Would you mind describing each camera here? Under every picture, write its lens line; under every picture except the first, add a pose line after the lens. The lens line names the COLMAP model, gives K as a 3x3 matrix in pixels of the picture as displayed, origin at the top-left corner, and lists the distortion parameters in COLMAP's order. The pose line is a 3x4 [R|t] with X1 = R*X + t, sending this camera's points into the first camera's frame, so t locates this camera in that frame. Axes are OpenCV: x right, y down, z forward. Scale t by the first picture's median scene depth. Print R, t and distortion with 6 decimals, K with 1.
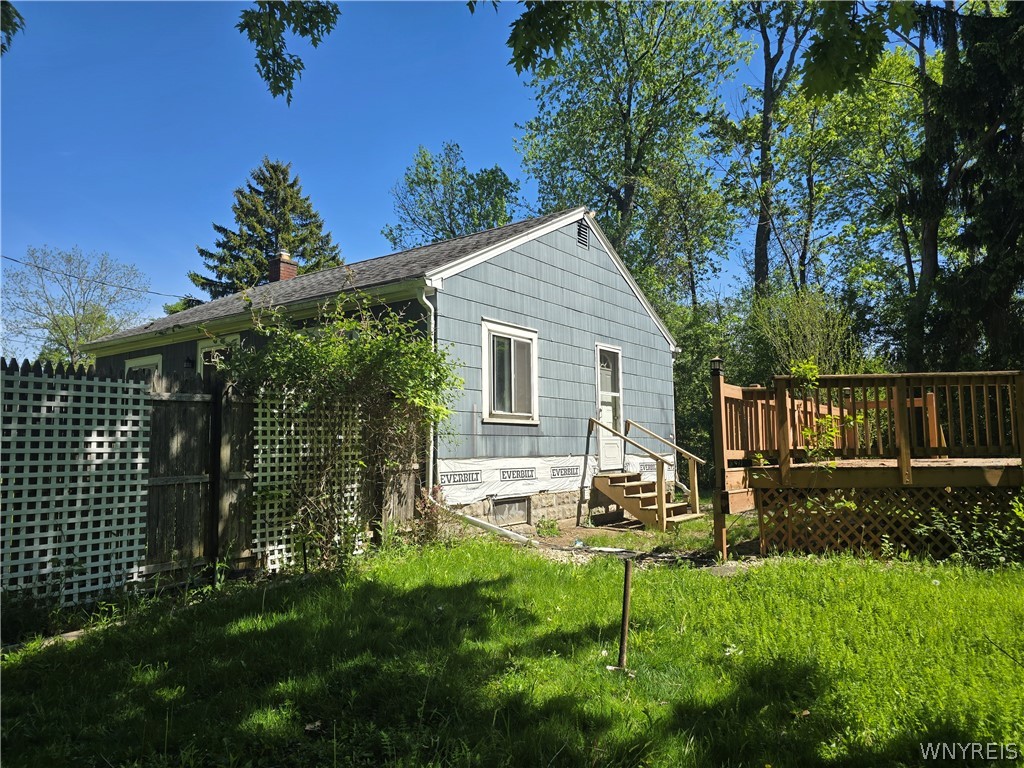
lens RADIAL K [[681.0, 0, 512.0], [0, 681.0, 384.0], [0, 0, 1]] dist [0.007164, 0.001509]
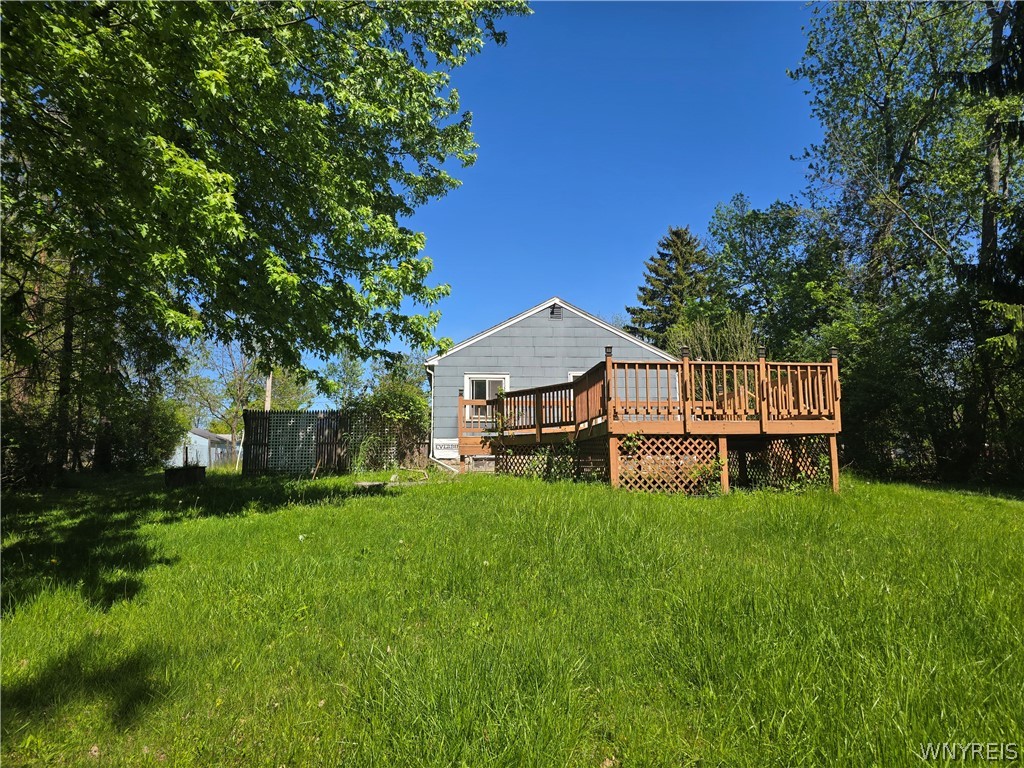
lens RADIAL K [[681.0, 0, 512.0], [0, 681.0, 384.0], [0, 0, 1]] dist [0.007164, 0.001509]
pose [[0.654854, -0.092536, -0.750069, 1.339498], [0.071572, 0.995609, -0.060342, 0.061693], [0.752359, -0.014168, 0.658601, -0.245161]]
